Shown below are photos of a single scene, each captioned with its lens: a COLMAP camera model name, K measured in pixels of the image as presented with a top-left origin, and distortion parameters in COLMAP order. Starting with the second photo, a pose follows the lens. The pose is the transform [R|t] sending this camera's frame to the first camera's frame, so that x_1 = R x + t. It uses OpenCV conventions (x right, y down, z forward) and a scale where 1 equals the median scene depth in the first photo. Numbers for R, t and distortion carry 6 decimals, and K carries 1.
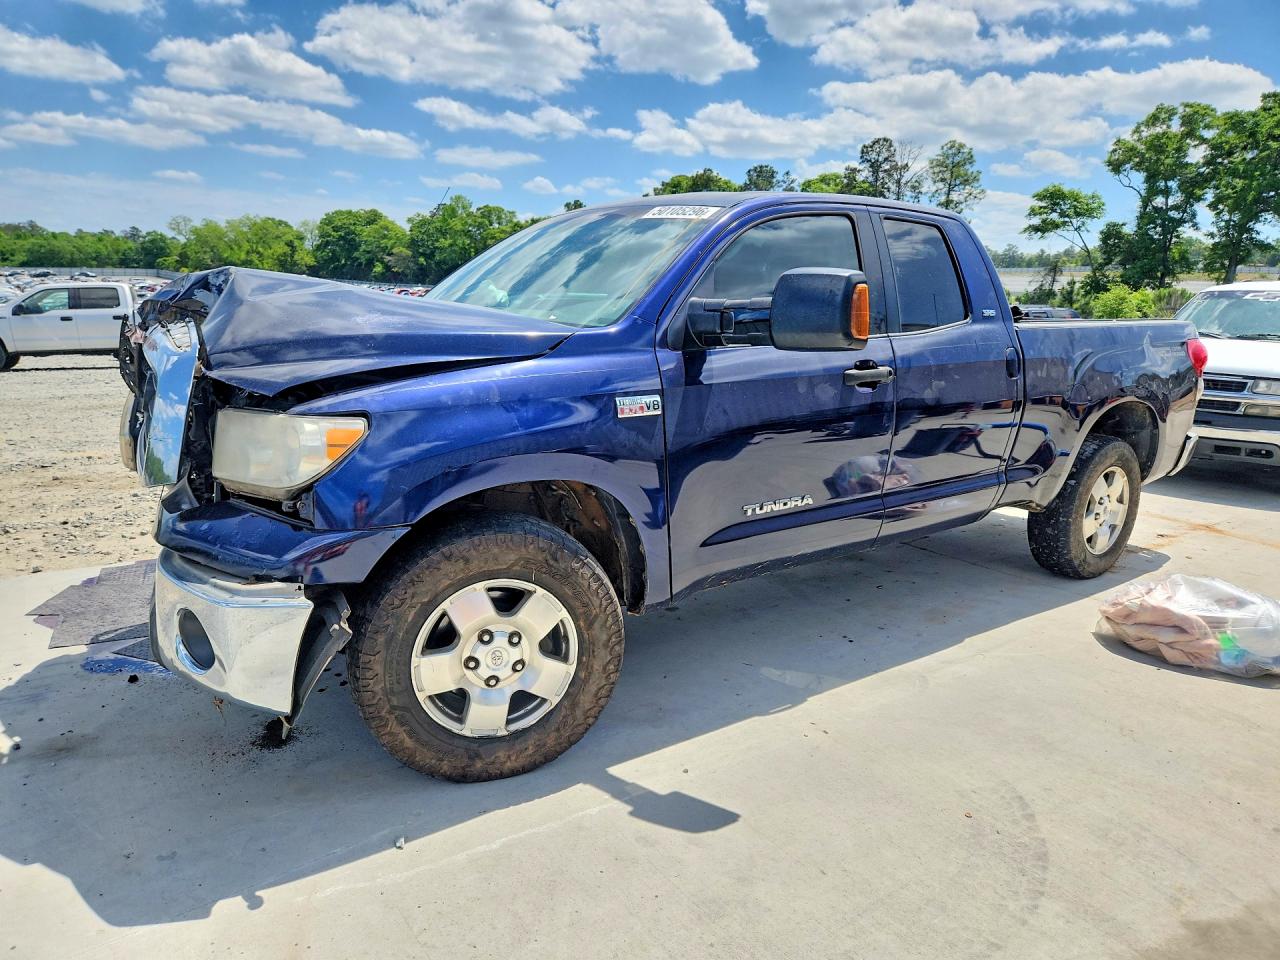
lens RADIAL K [[911.6, 0, 635.4], [0, 911.6, 481.0], [0, 0, 1]] dist [0.036363, -0.046764]
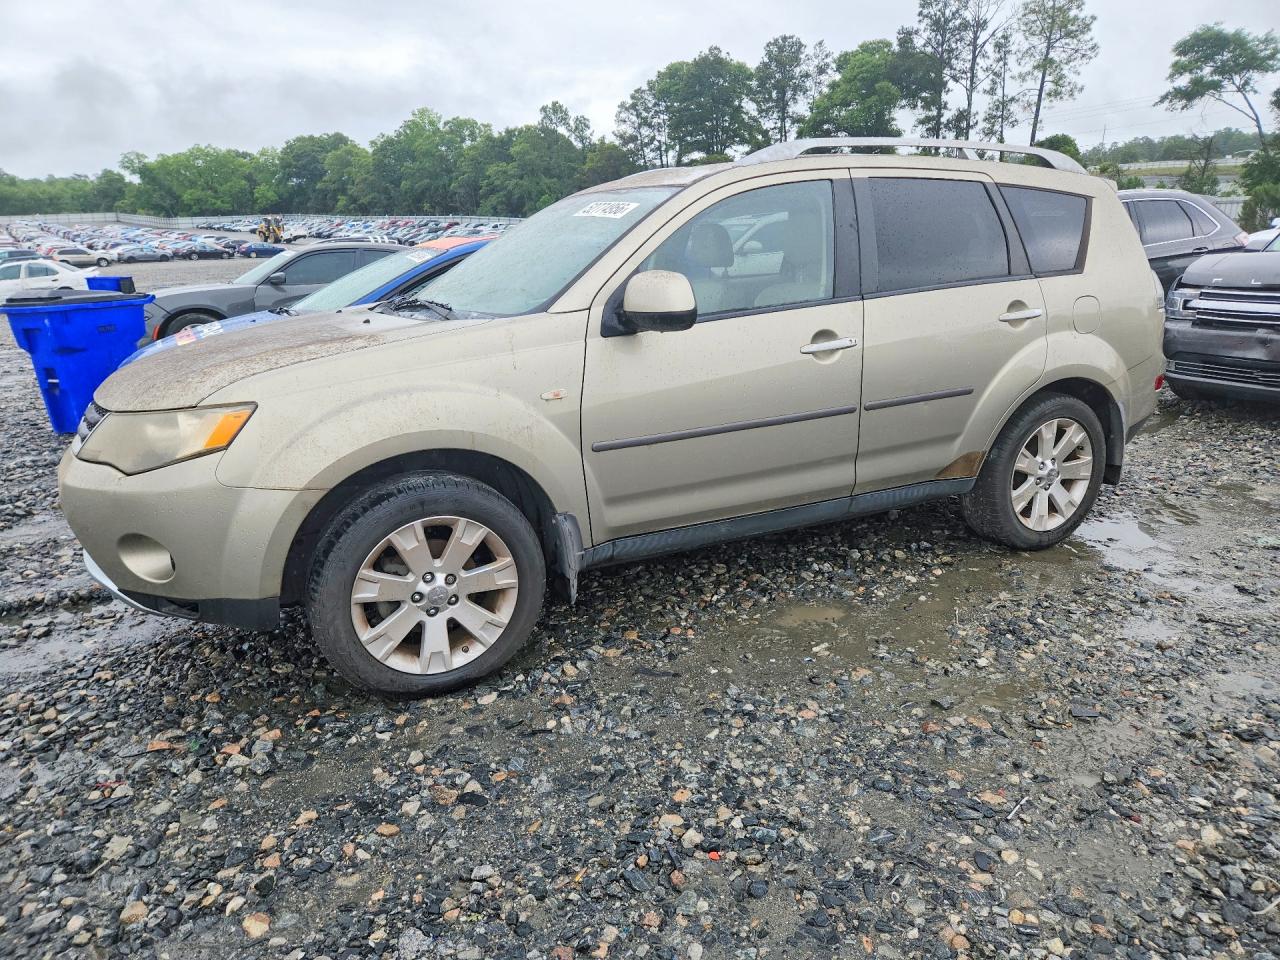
lens RADIAL K [[911.6, 0, 637.7], [0, 911.6, 482.2], [0, 0, 1]] dist [0.036363, -0.046764]
pose [[0.999257, -0.034427, -0.017324, 0.015003], [0.035598, 0.996728, 0.072569, -0.031215], [0.014769, -0.073132, 0.997213, 0.202501]]
